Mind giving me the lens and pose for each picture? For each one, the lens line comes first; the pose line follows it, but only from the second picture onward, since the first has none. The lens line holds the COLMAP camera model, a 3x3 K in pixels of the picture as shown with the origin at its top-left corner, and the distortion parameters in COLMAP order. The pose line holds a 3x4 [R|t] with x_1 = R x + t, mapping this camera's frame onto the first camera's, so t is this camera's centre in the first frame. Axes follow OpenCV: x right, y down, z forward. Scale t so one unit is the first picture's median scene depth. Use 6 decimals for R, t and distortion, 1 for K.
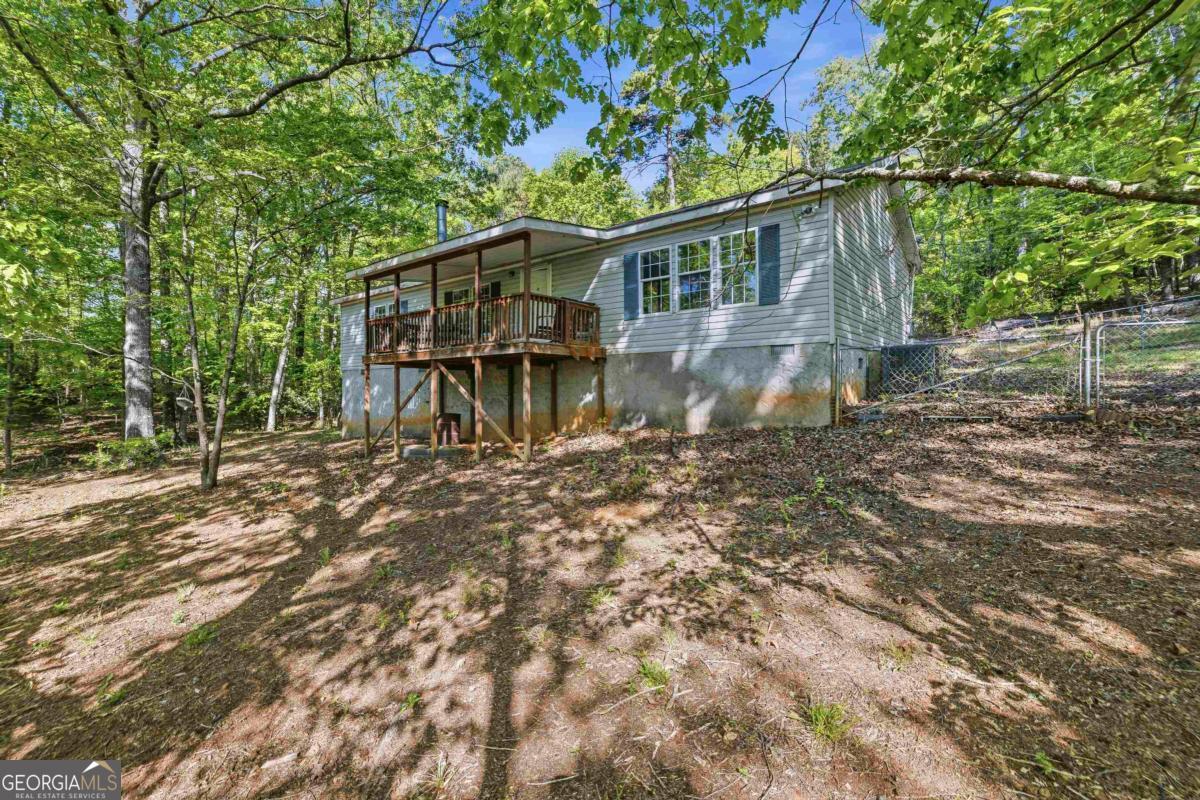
lens RADIAL K [[508.9, 0, 599.4], [0, 508.9, 398.1], [0, 0, 1]] dist [-0.007485, 0.000096]
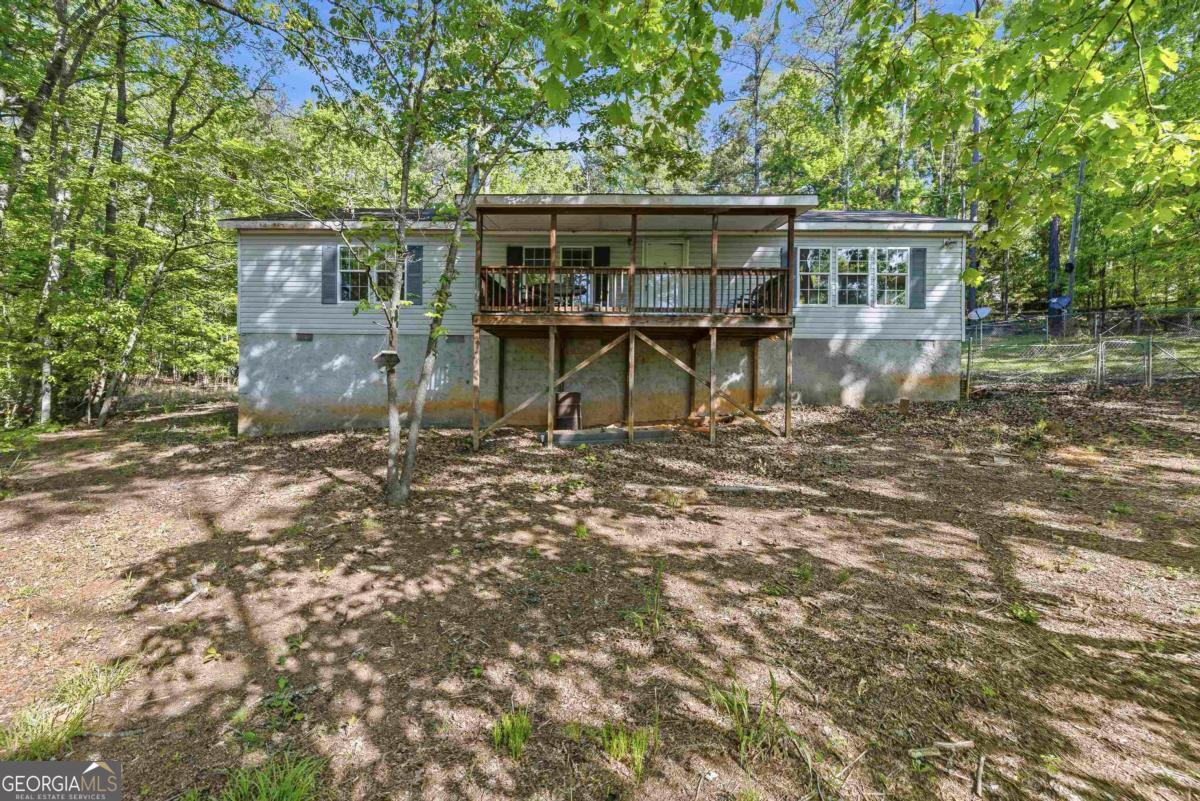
lens RADIAL K [[508.9, 0, 599.7], [0, 508.9, 402.7], [0, 0, 1]] dist [-0.007485, 0.000096]
pose [[0.802786, 0.005054, 0.596246, -1.034998], [-0.006772, 0.999977, 0.000641, 0.061647], [-0.596229, -0.004552, 0.802801, 0.403775]]
